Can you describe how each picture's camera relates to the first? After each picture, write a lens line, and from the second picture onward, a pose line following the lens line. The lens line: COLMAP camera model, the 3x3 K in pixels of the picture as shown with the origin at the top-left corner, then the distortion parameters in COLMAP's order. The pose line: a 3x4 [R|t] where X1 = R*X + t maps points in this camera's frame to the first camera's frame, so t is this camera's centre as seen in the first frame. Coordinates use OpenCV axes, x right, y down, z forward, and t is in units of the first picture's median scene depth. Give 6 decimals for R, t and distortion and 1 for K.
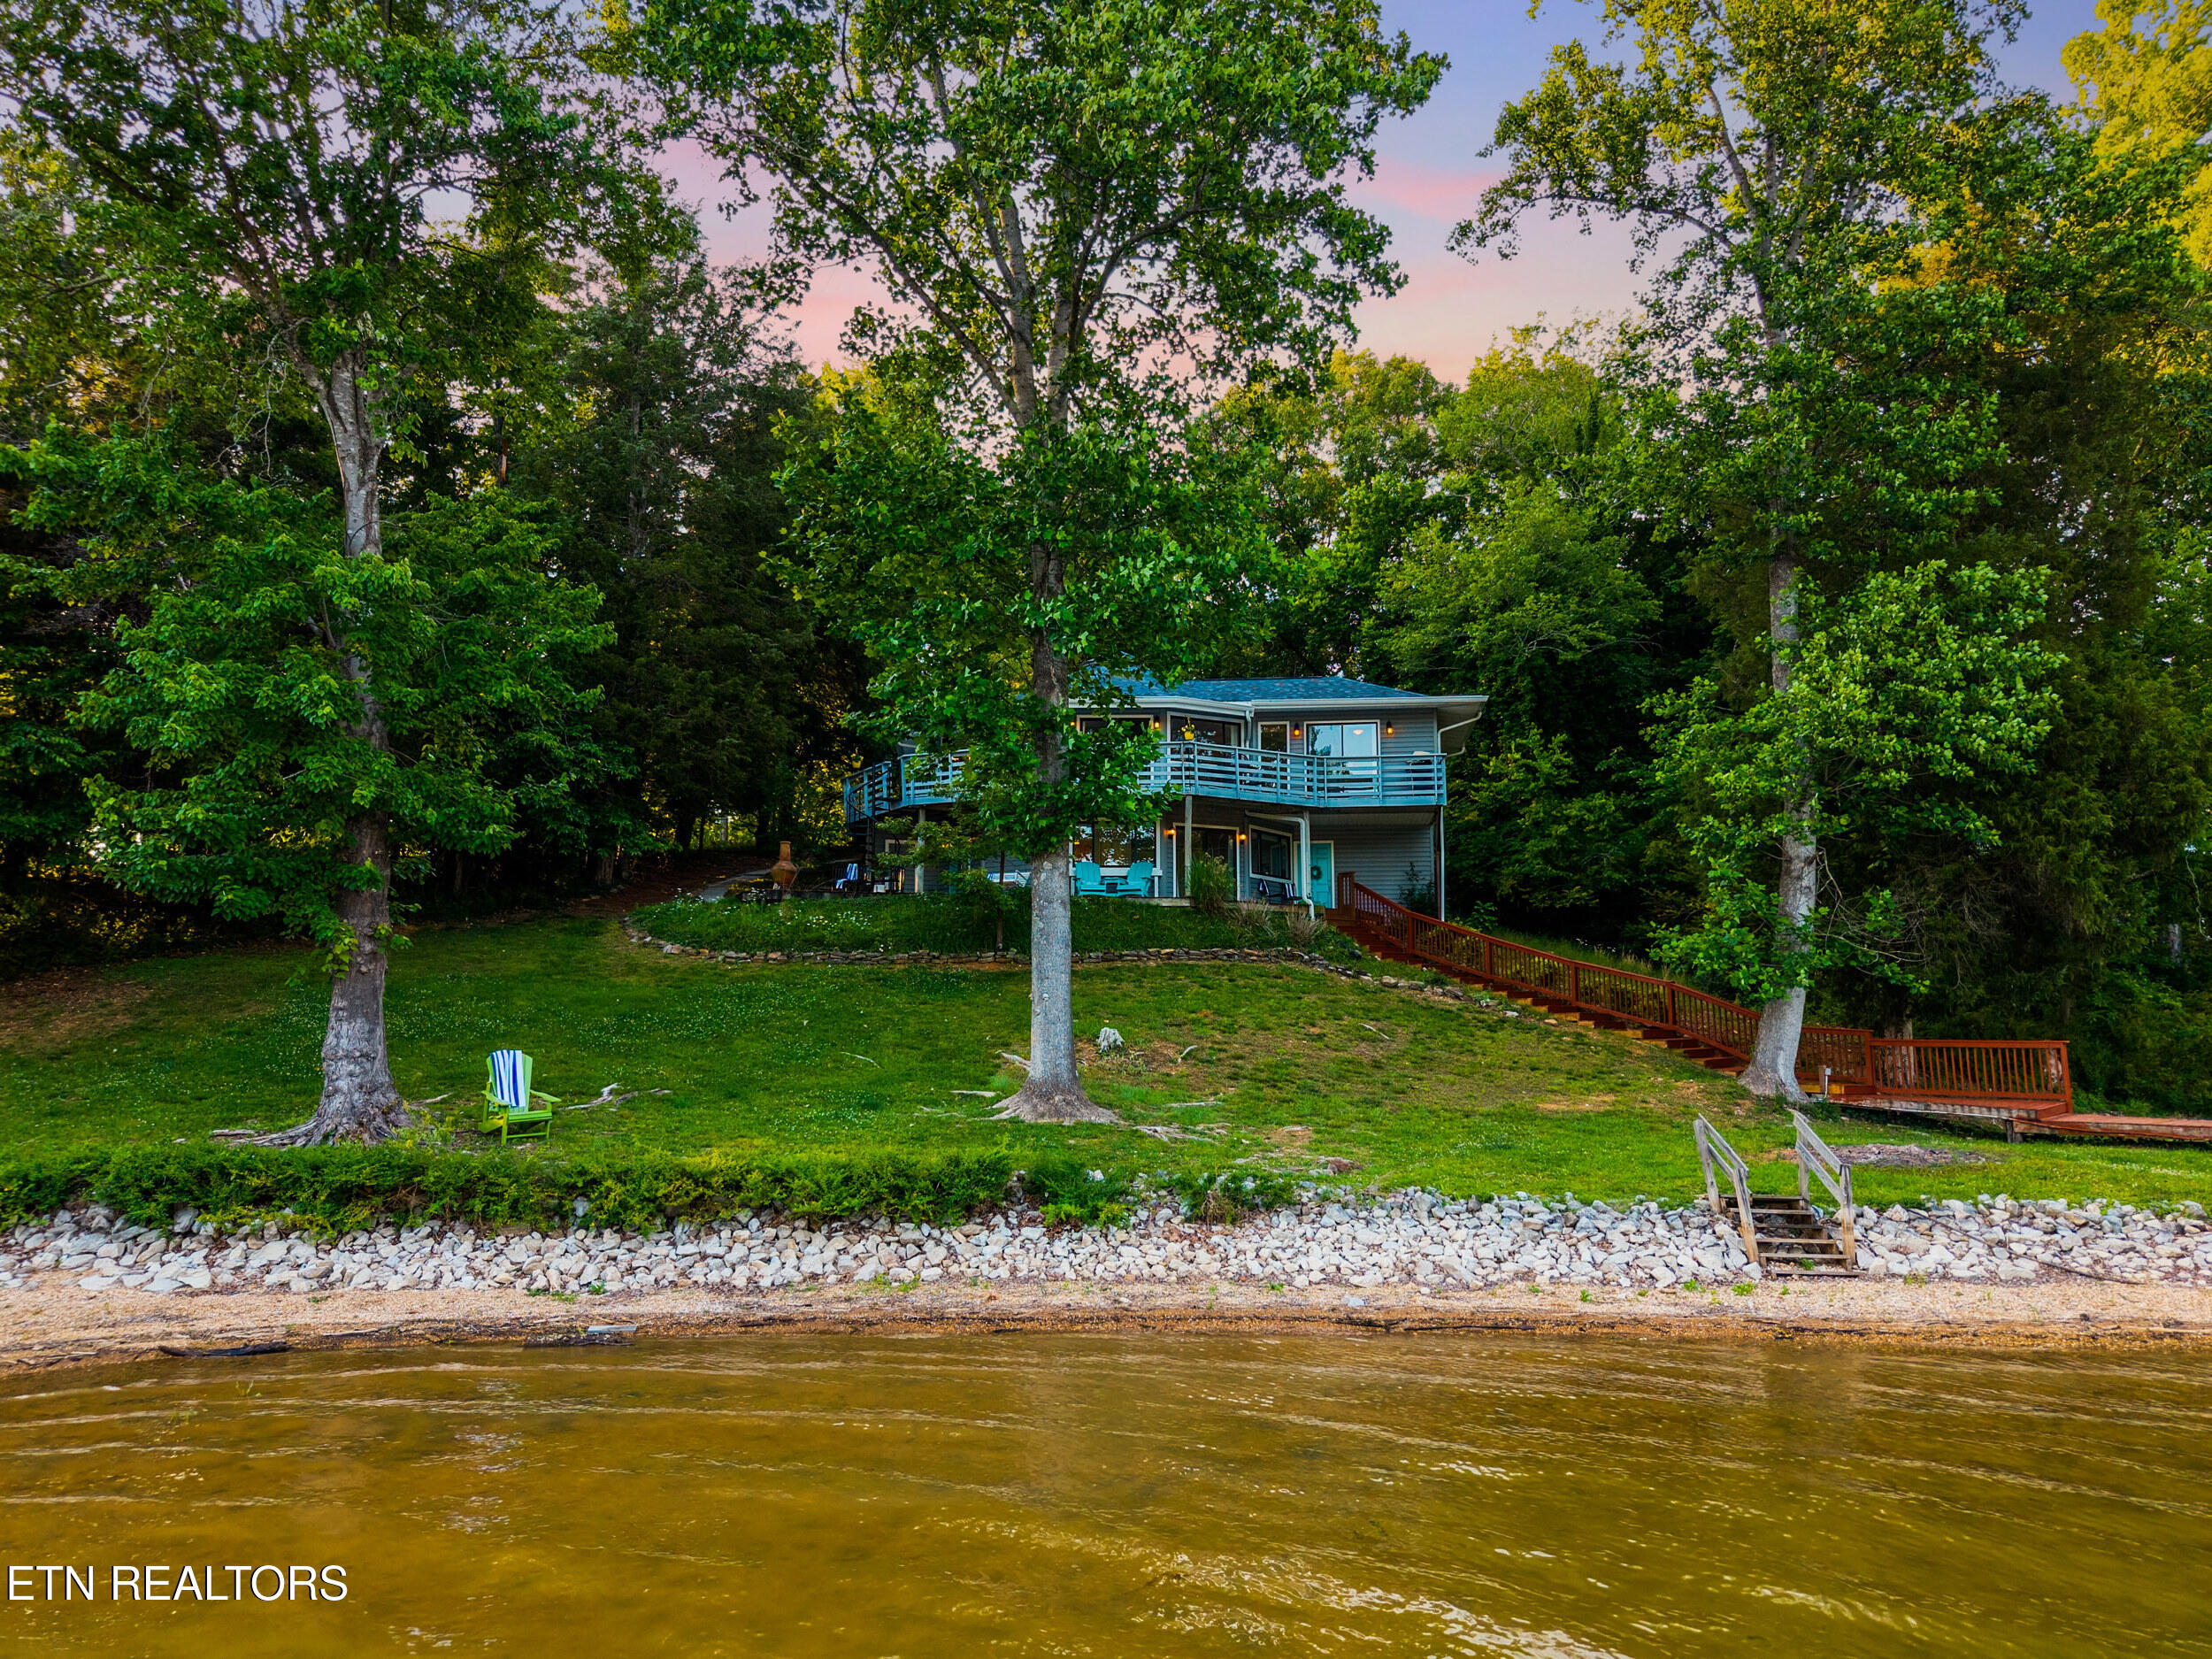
lens RADIAL K [[1564.5, 0, 1106.0], [0, 1564.5, 829.5], [0, 0, 1]] dist [0.057781, -0.001427]
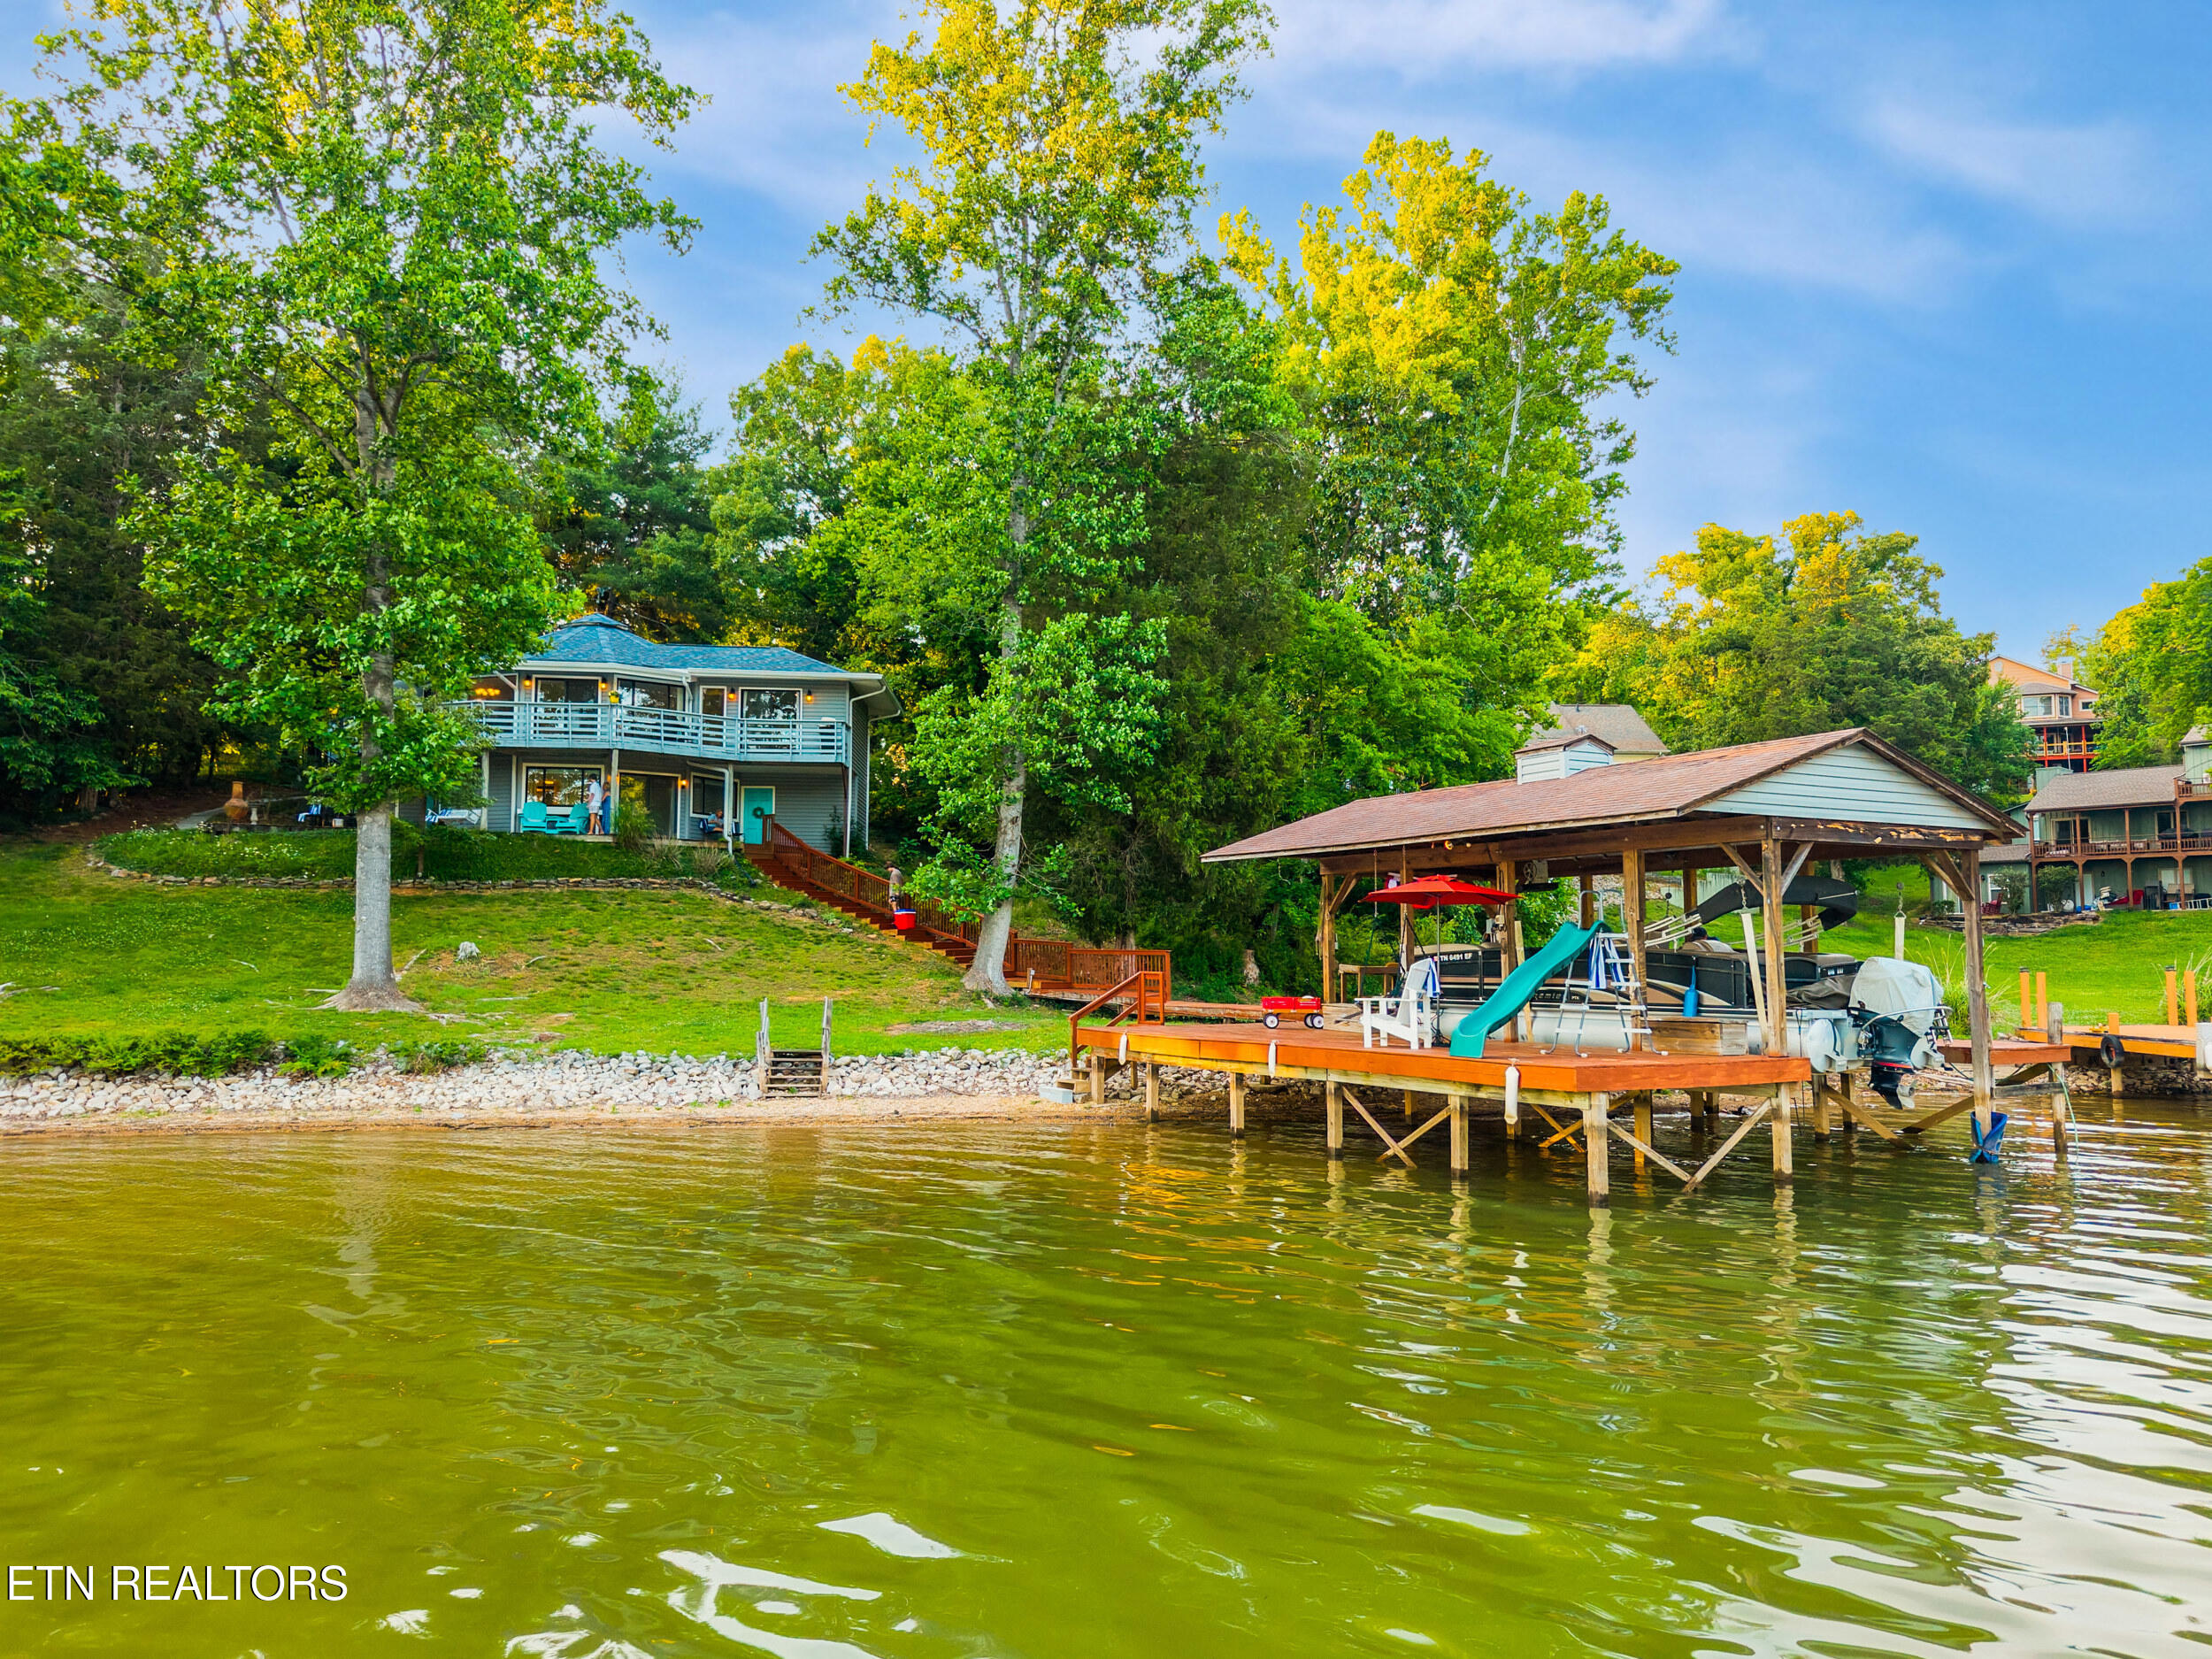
lens RADIAL K [[1526.9, 0, 1107.3], [0, 1526.9, 871.6], [0, 0, 1]] dist [-0.005909, -0.001759]
pose [[0.979329, 0.013787, 0.201805, 0.268019], [-0.030032, 0.996528, 0.077659, -0.044222], [-0.200034, -0.082114, 0.976342, -0.328408]]
